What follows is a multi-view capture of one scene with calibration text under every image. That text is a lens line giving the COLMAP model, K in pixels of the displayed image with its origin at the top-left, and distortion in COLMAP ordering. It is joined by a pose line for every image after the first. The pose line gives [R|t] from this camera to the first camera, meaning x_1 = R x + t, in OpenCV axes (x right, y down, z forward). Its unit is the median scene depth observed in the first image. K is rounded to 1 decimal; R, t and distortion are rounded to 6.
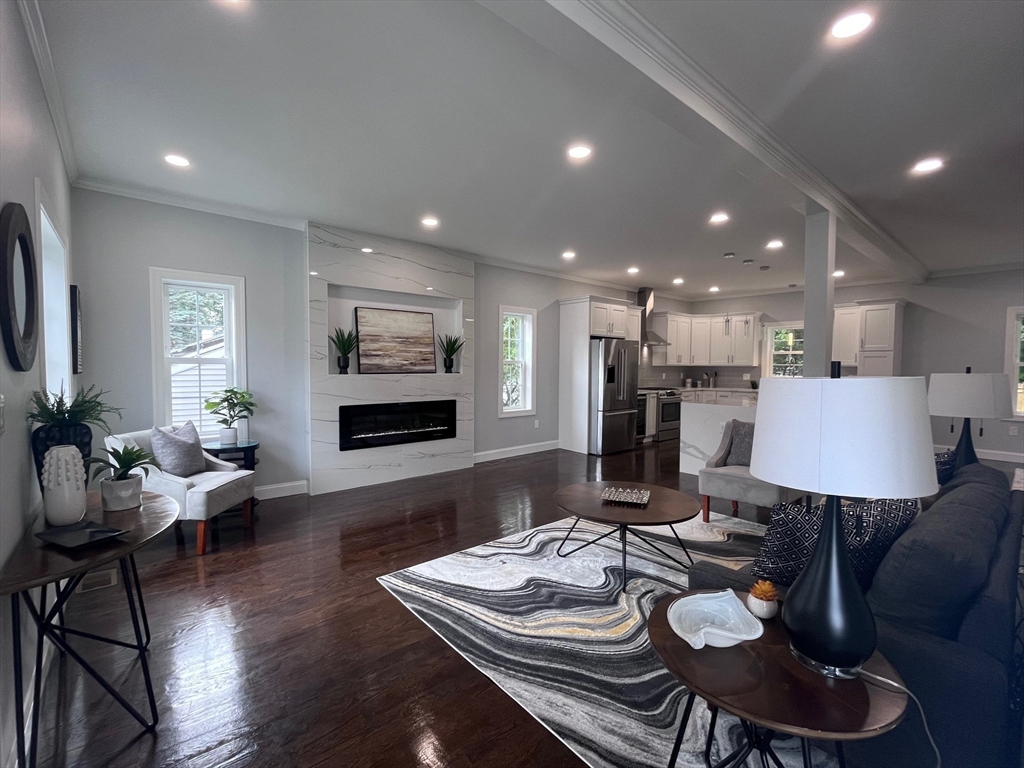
lens RADIAL K [[464.1, 0, 504.9], [0, 464.1, 385.9], [0, 0, 1]] dist [0.000554, -0.000055]
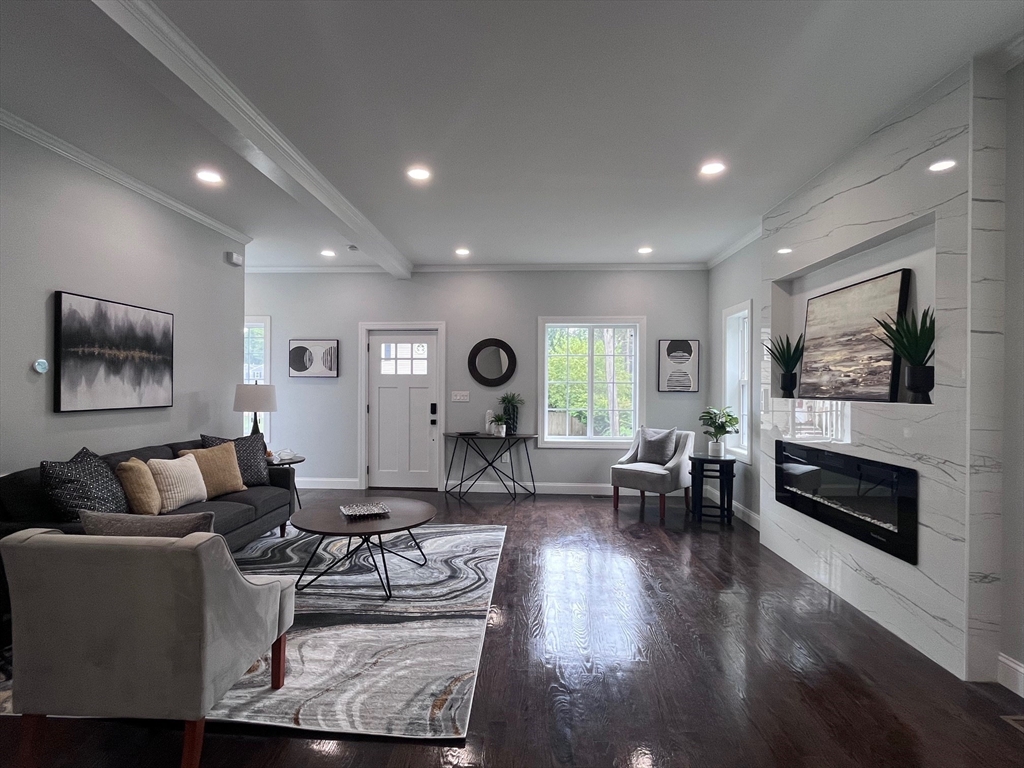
lens RADIAL K [[464.1, 0, 504.9], [0, 464.1, 385.9], [0, 0, 1]] dist [0.000554, -0.000055]
pose [[-0.674014, -0.009361, -0.738659, 0.497306], [-0.040377, 0.998892, 0.024184, -0.043906], [0.737614, 0.046125, -0.673645, 1.172490]]
